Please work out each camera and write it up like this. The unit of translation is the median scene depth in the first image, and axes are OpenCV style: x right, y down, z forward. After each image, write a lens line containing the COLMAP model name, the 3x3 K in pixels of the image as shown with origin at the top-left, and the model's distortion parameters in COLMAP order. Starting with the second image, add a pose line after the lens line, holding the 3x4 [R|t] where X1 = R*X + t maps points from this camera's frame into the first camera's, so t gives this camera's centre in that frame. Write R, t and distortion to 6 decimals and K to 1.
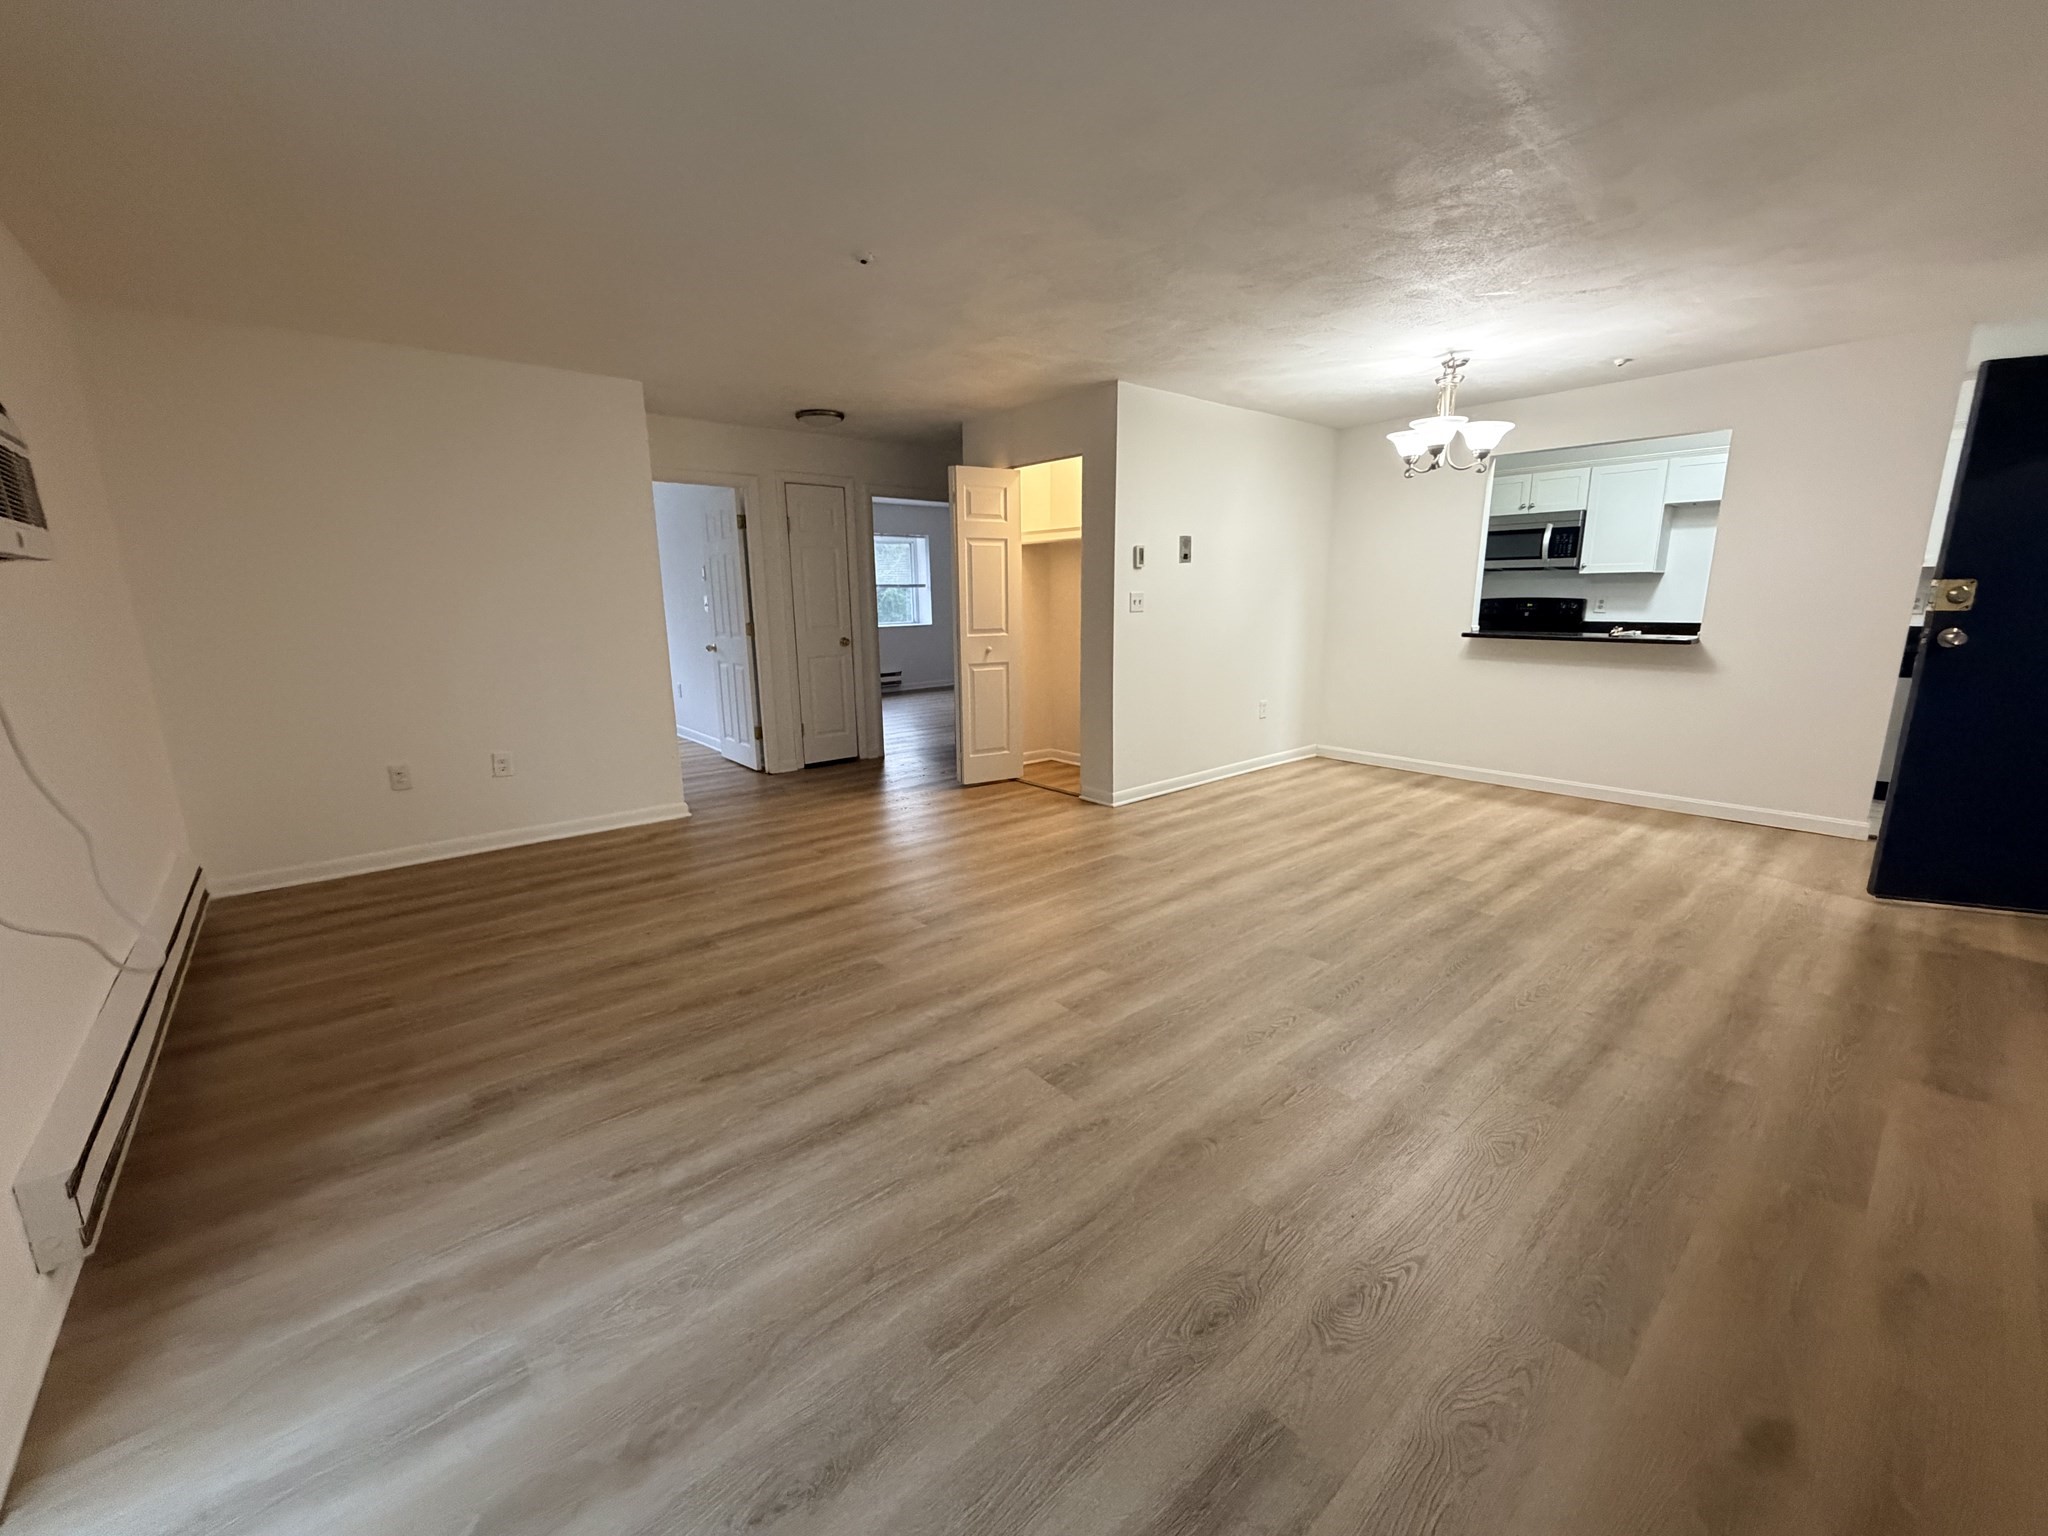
lens RADIAL K [[819.5, 0, 1016.8], [0, 819.5, 768.1], [0, 0, 1]] dist [-0.008563, -0.000192]
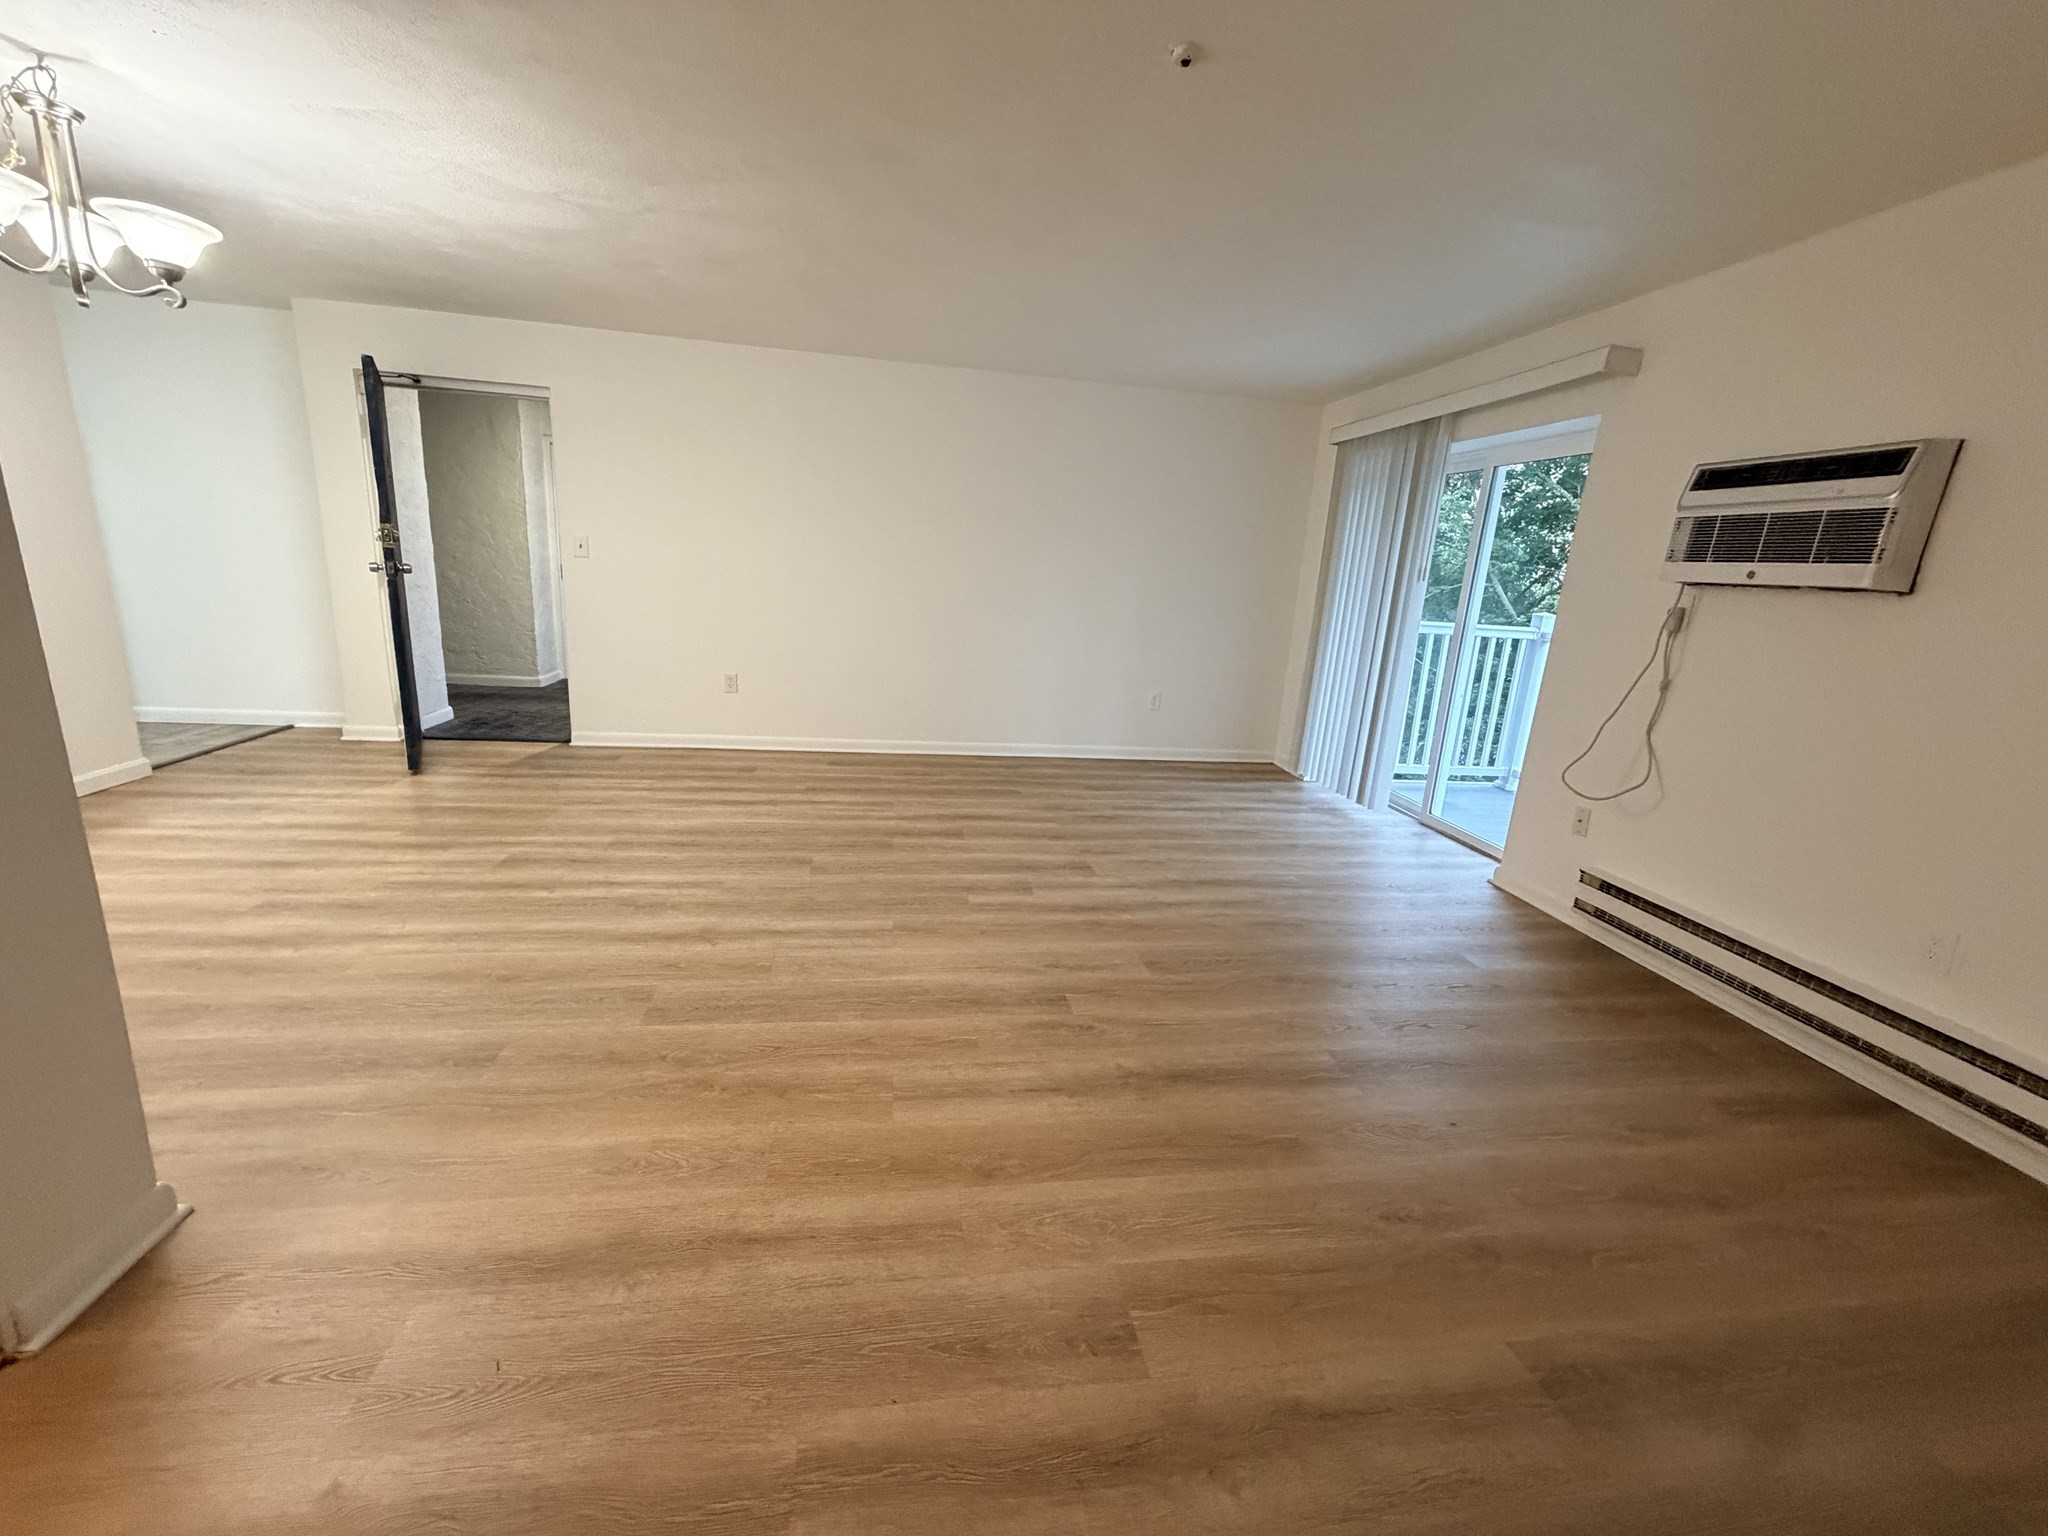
lens RADIAL K [[819.5, 0, 1016.8], [0, 819.5, 768.1], [0, 0, 1]] dist [-0.008563, -0.000192]
pose [[-0.851184, -0.166206, 0.497856, -0.416781], [0.057642, 0.913199, 0.403417, -0.320530], [-0.521692, 0.372079, -0.767720, 1.515061]]
